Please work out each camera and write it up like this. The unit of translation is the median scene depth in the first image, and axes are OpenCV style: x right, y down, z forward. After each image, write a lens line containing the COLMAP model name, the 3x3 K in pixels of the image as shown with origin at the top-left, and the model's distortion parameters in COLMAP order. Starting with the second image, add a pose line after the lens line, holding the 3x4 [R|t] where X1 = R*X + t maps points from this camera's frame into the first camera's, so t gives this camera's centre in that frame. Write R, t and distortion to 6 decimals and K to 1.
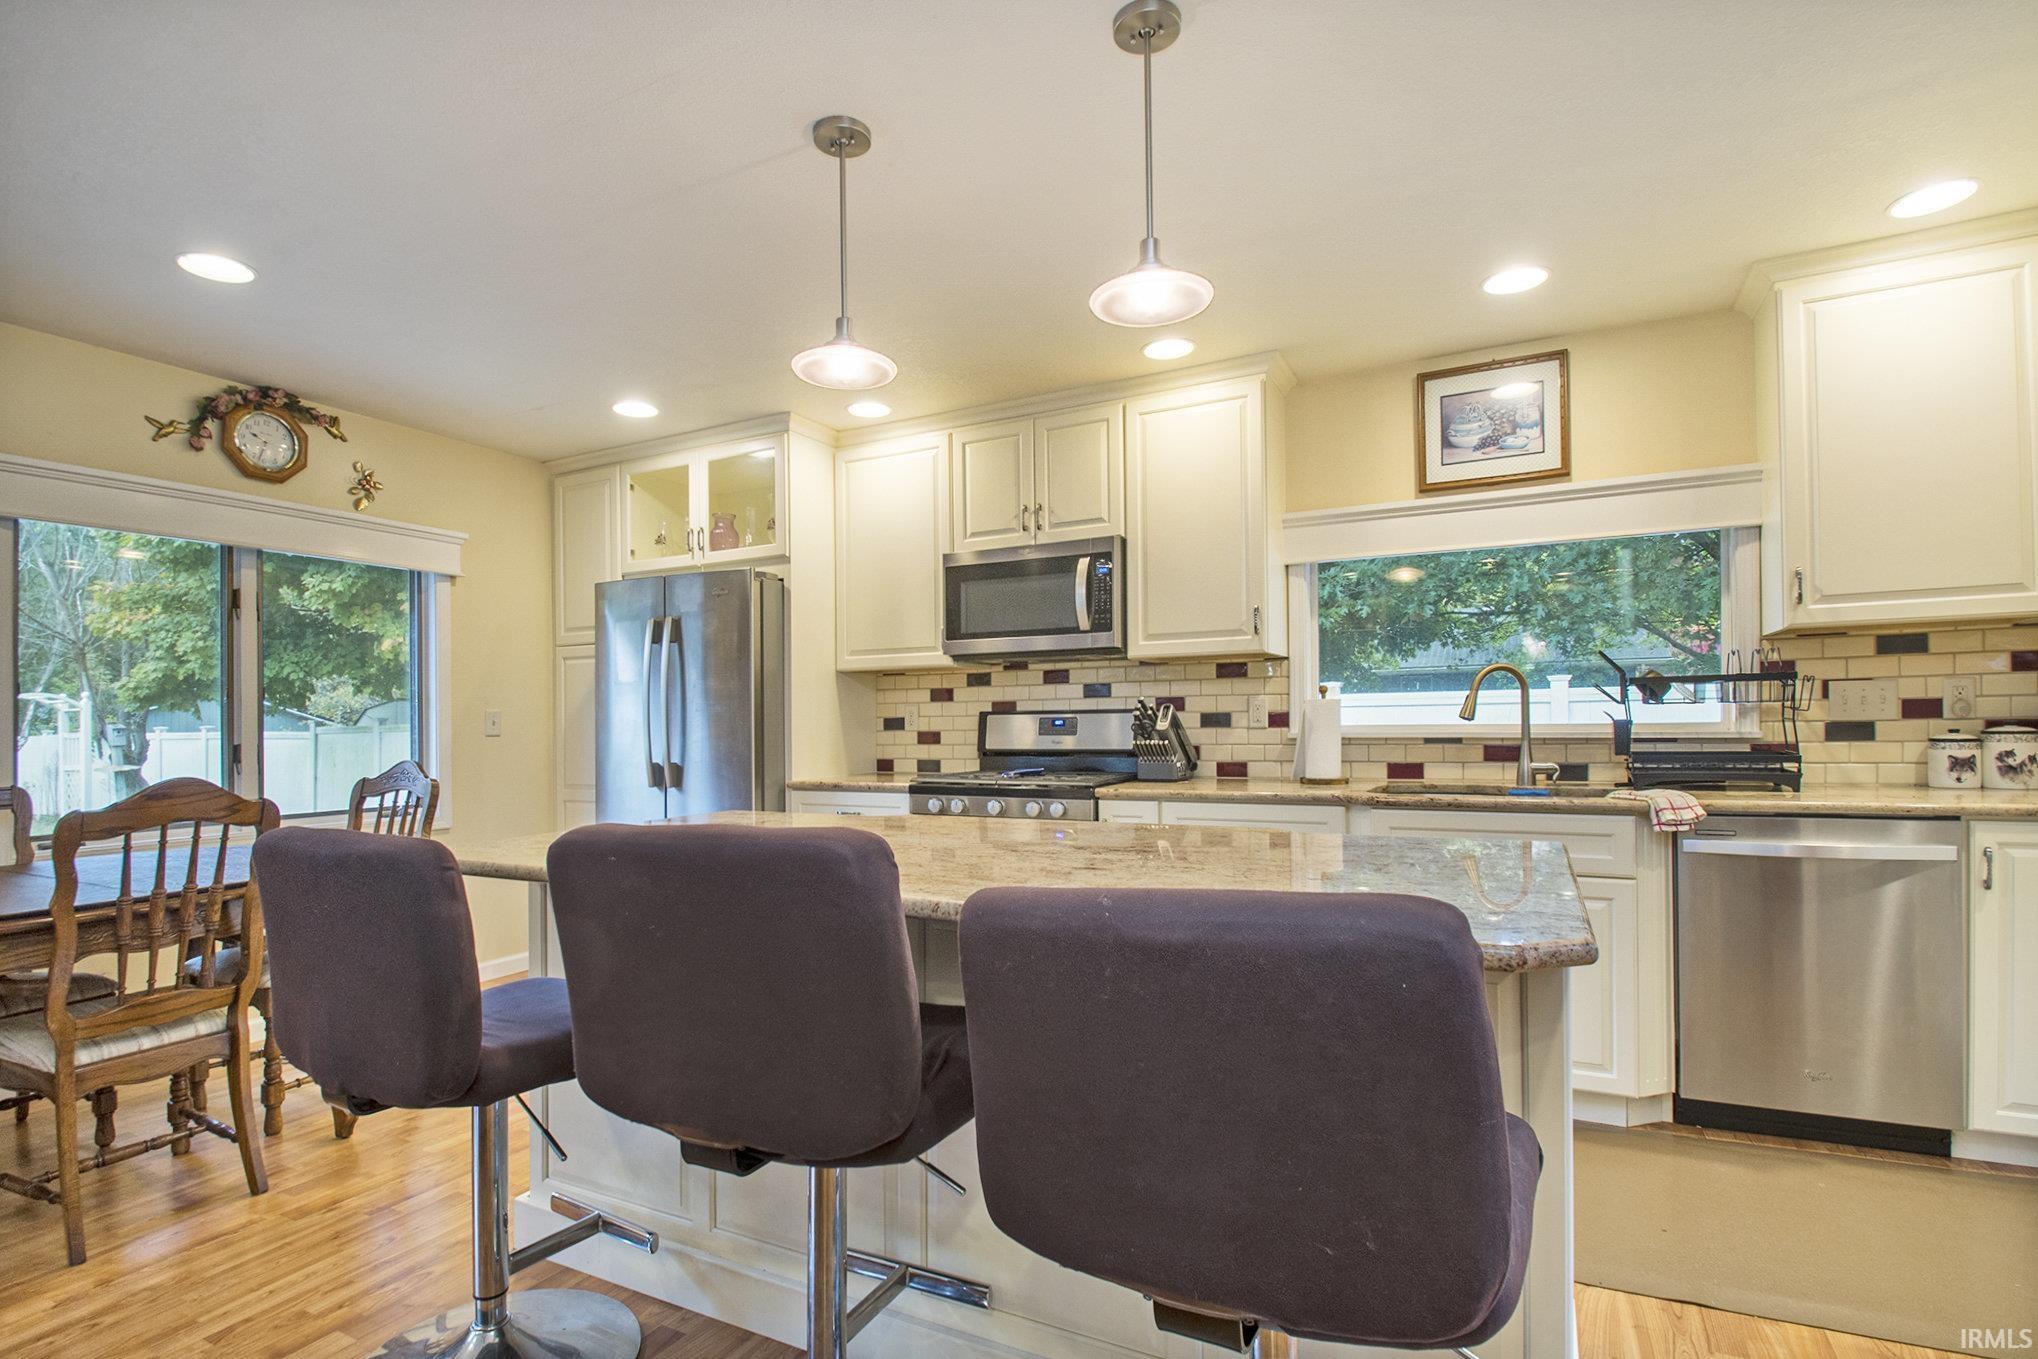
lens RADIAL K [[1003.0, 0, 1007.2], [0, 1003.0, 718.0], [0, 0, 1]] dist [0.003594, -0.011876]
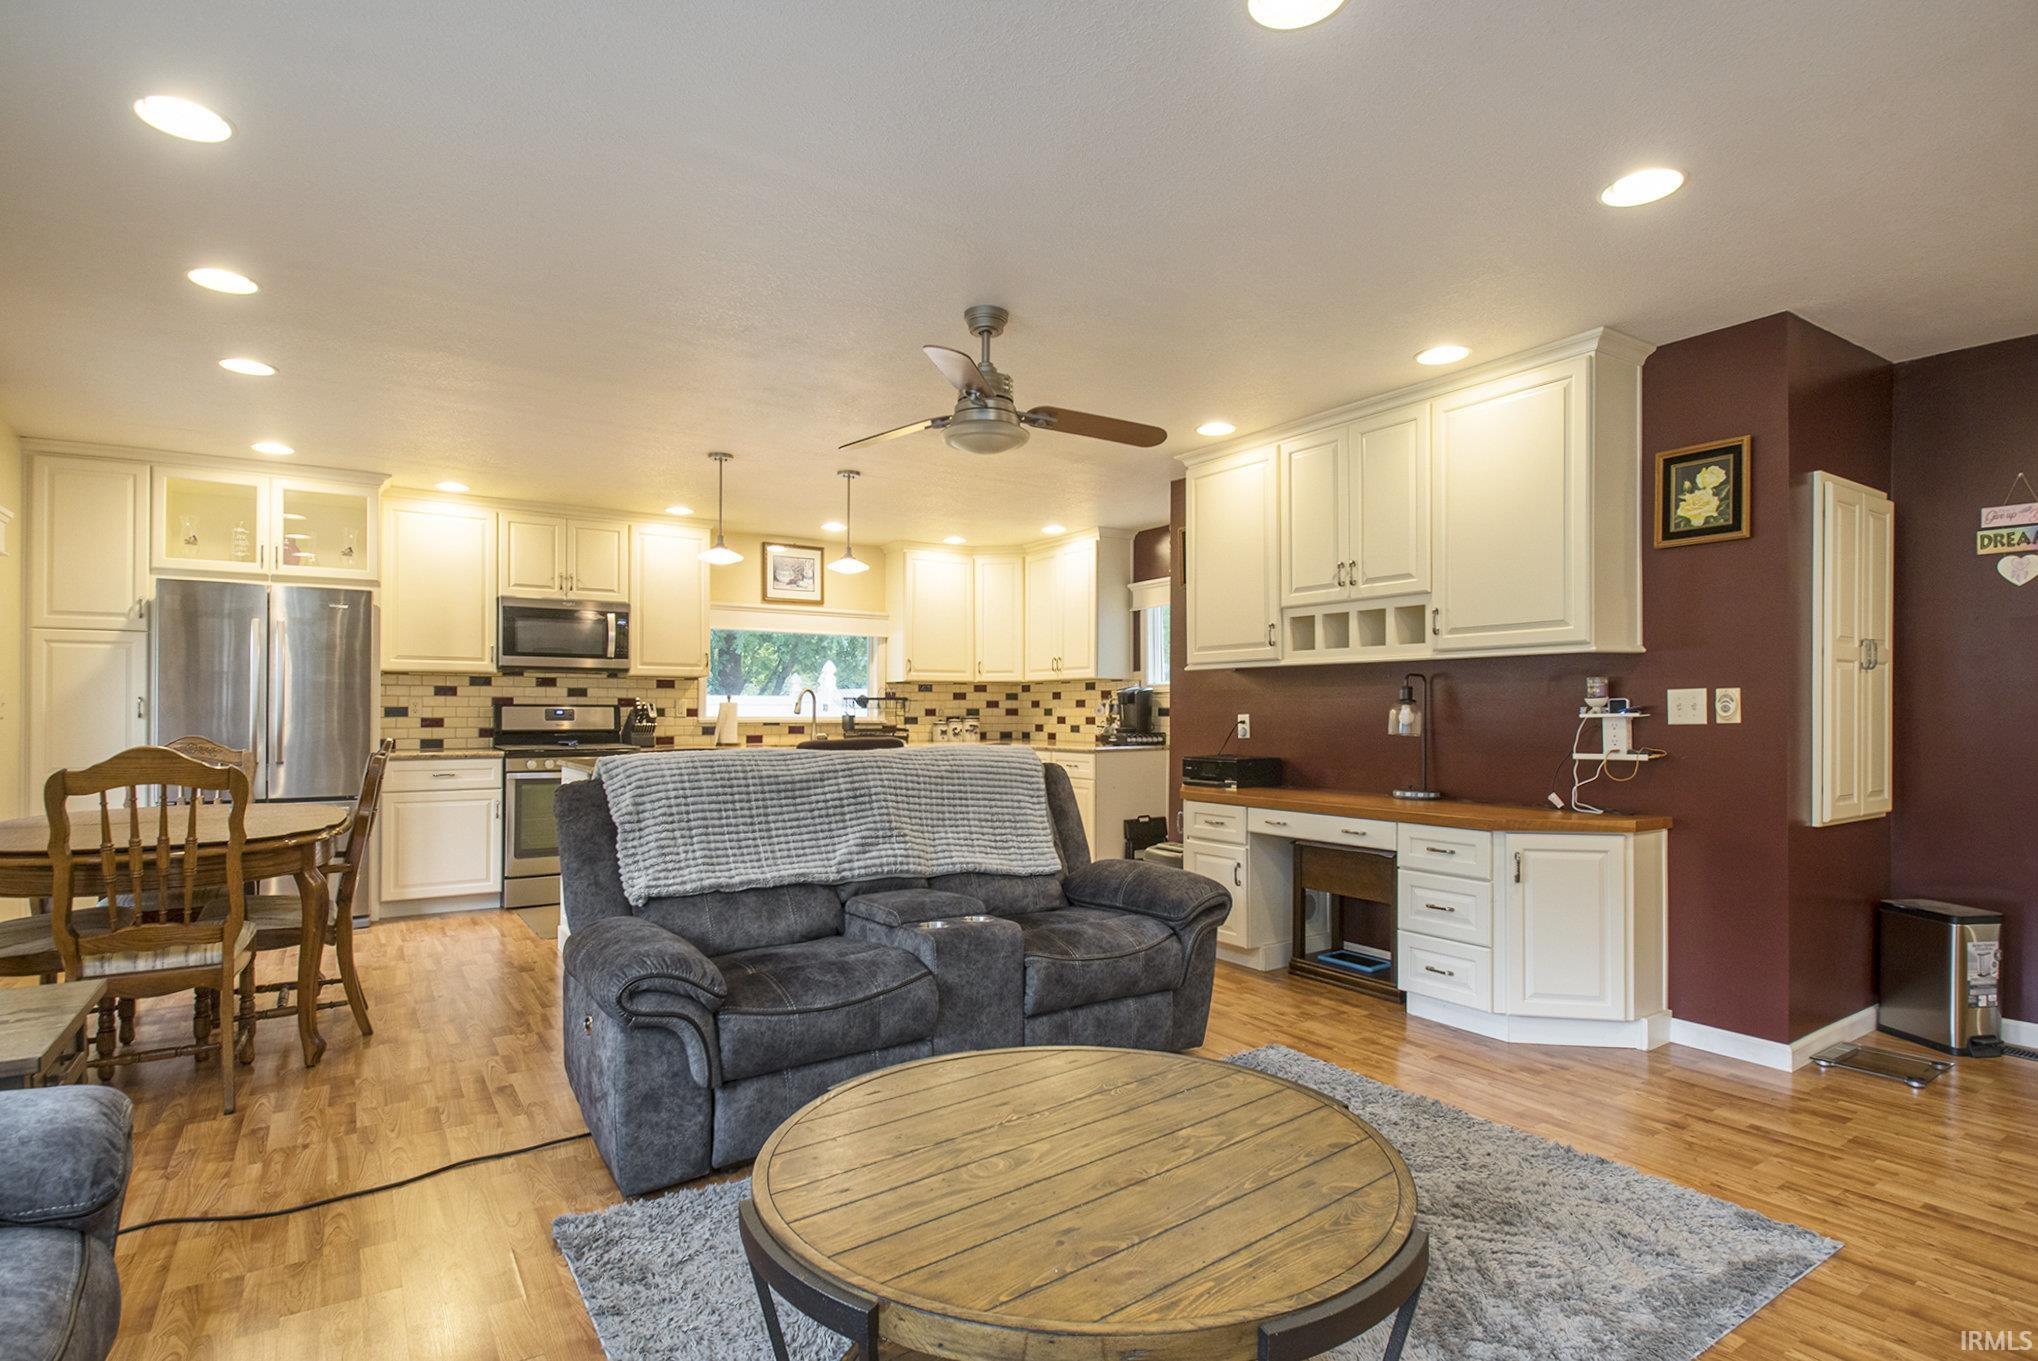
lens RADIAL K [[1003.0, 0, 1007.2], [0, 1003.0, 719.0], [0, 0, 1]] dist [0.003594, -0.011876]
pose [[0.482307, 0.010331, 0.875941, -1.040269], [-0.010923, 0.999924, -0.005779, 0.017012], [-0.875934, -0.006781, 0.482383, -0.372529]]
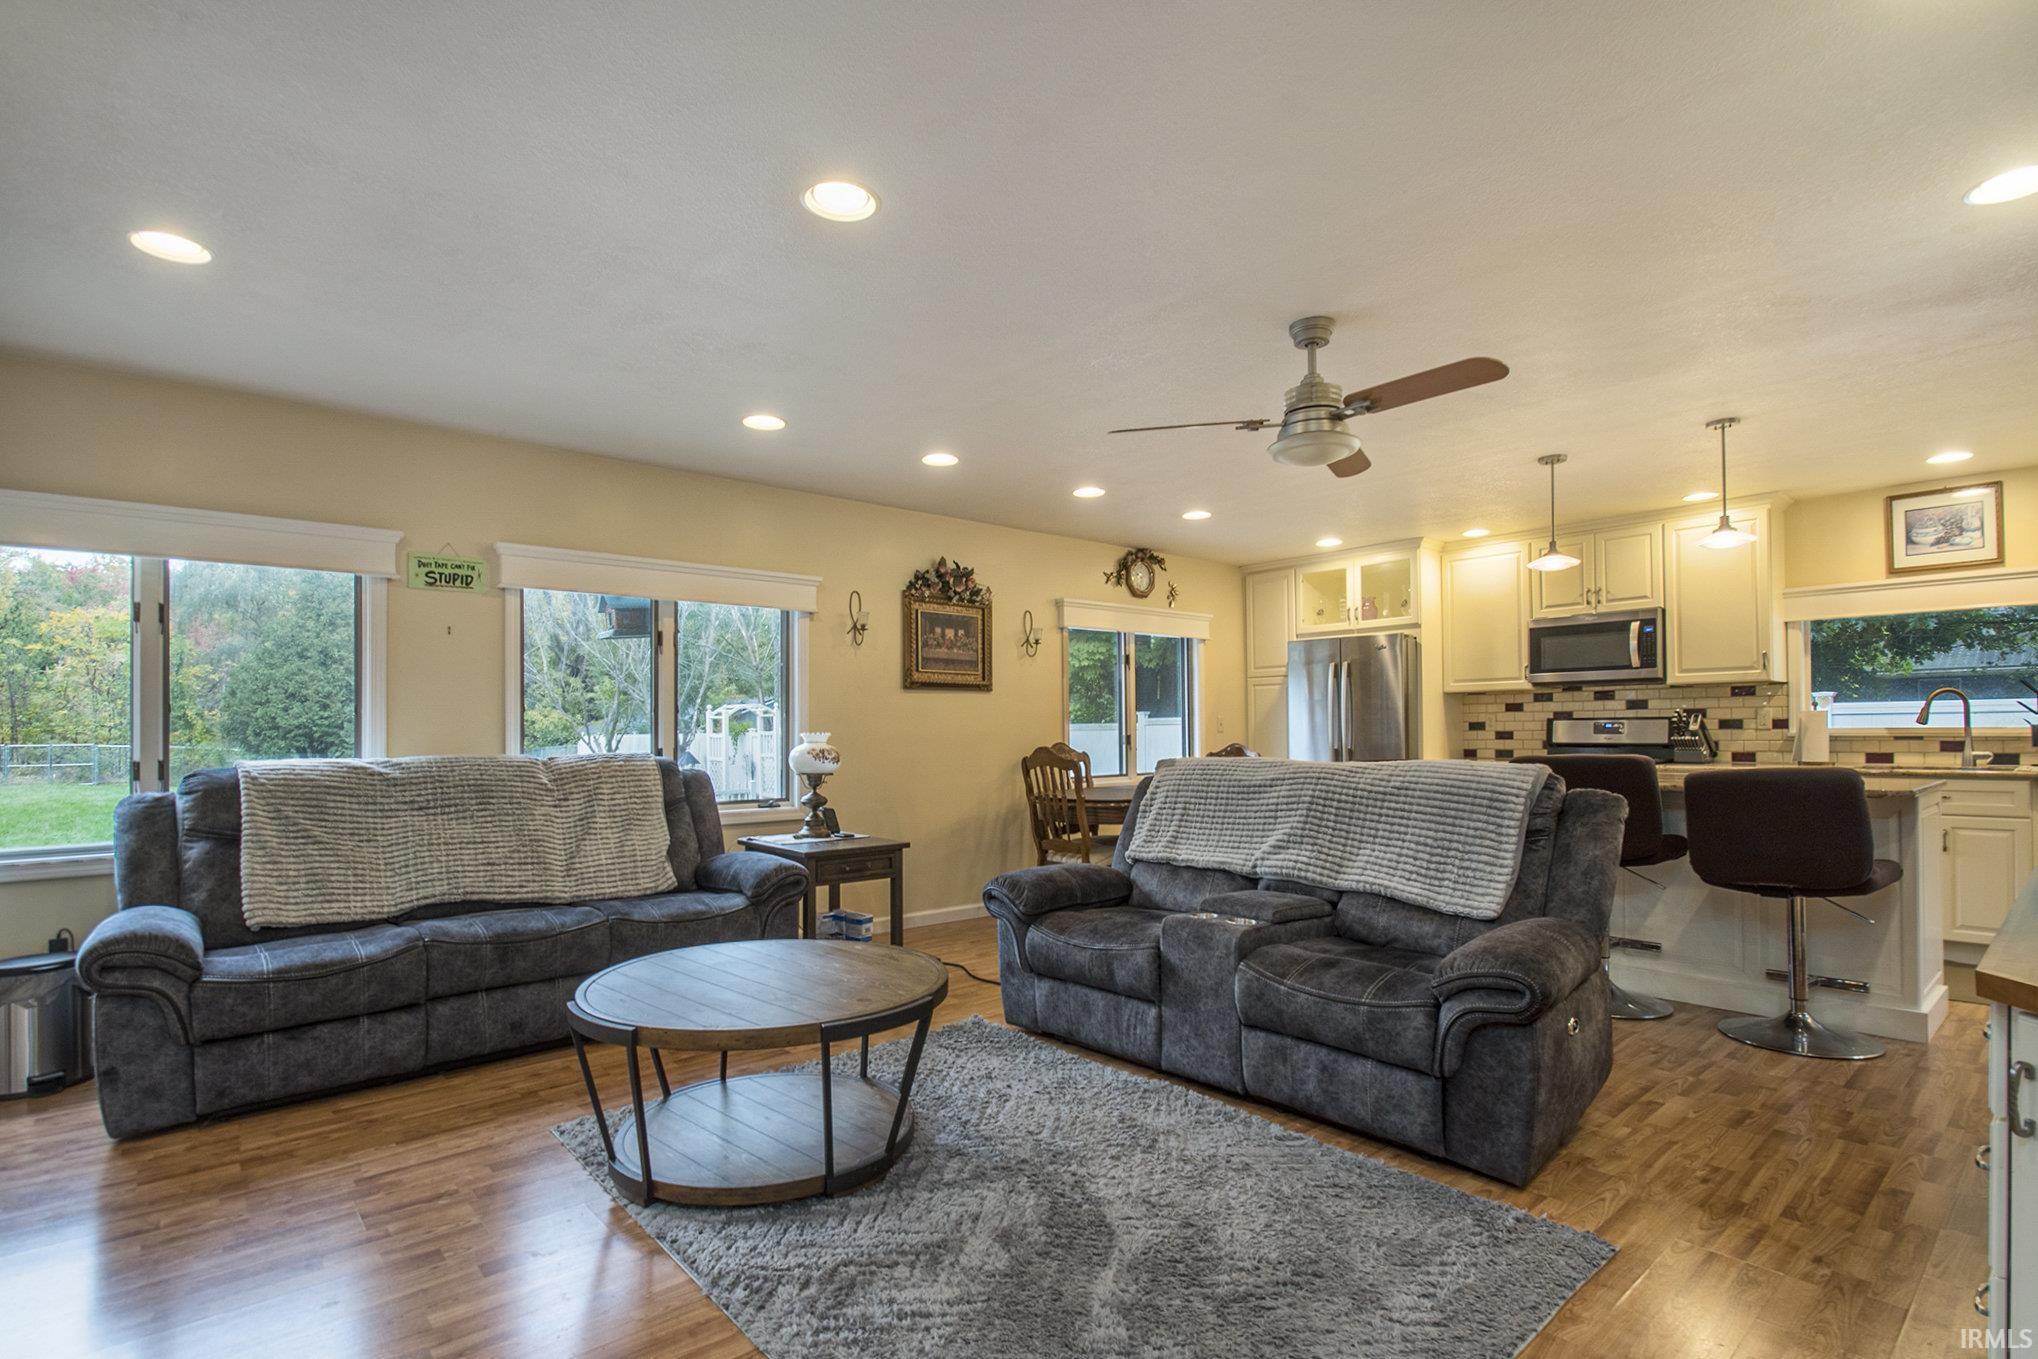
lens RADIAL K [[978.9, 0, 997.3], [0, 978.9, 718.8], [0, 0, 1]] dist [-0.018114, -0.013091]
pose [[0.920812, 0.001757, -0.390002, -0.250140], [-0.003914, 0.999981, -0.004737, 0.005373], [0.389986, 0.005888, 0.920802, -0.792472]]
